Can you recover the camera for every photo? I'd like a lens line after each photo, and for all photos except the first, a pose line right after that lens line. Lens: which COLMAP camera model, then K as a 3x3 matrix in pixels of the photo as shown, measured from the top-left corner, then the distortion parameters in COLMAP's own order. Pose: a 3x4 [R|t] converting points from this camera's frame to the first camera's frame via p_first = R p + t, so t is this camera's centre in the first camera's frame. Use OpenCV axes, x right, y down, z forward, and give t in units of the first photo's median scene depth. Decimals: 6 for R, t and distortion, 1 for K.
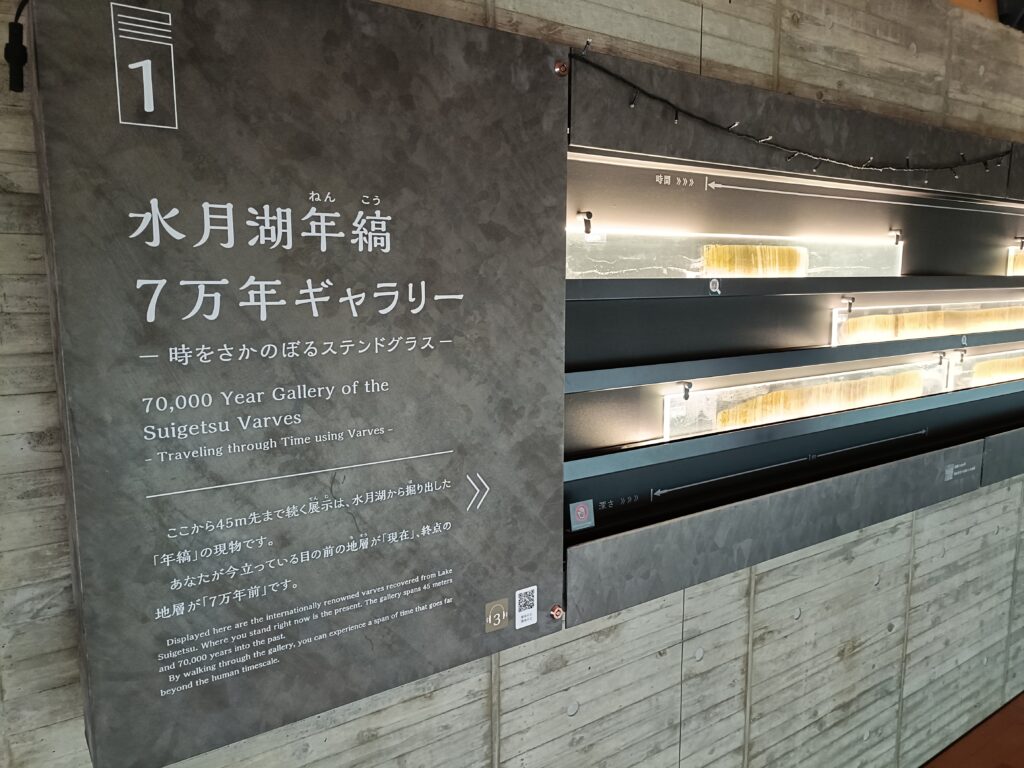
lens RADIAL K [[756.0, 0, 519.5], [0, 756.0, 386.0], [0, 0, 1]] dist [0.033487, -0.026243]
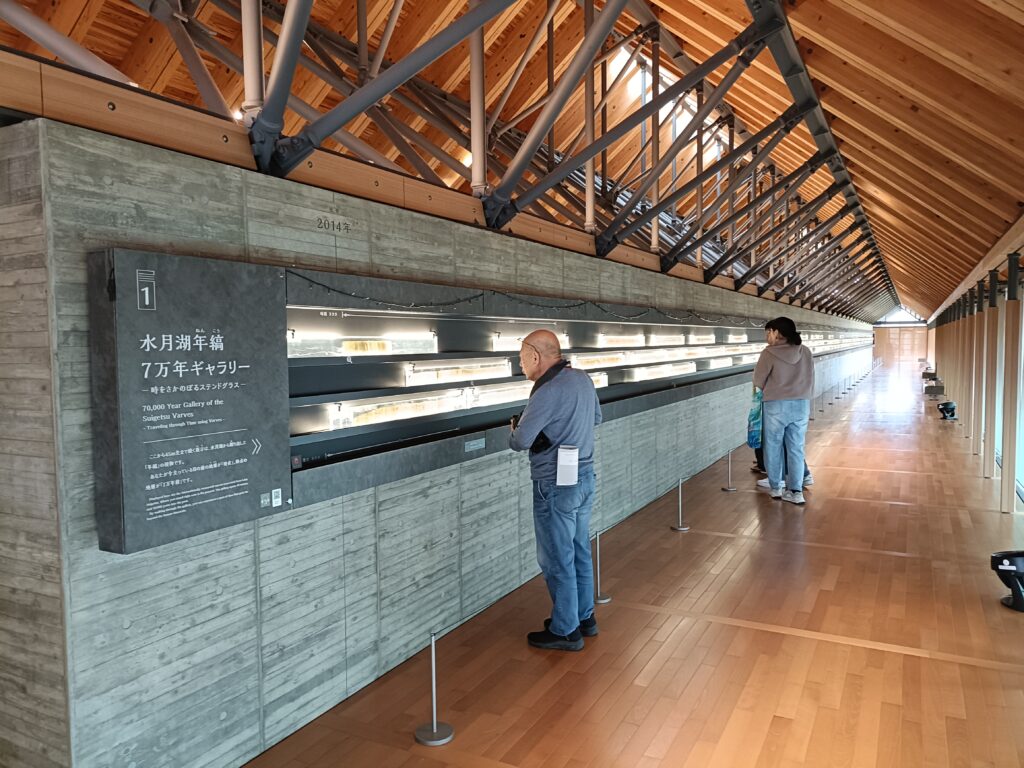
lens RADIAL K [[756.0, 0, 518.8], [0, 756.0, 381.3], [0, 0, 1]] dist [0.033487, -0.026243]
pose [[0.892209, -0.033986, 0.450342, -0.293693], [0.077198, 0.993965, -0.077932, 0.139575], [-0.444976, 0.104297, 0.889448, -1.162348]]
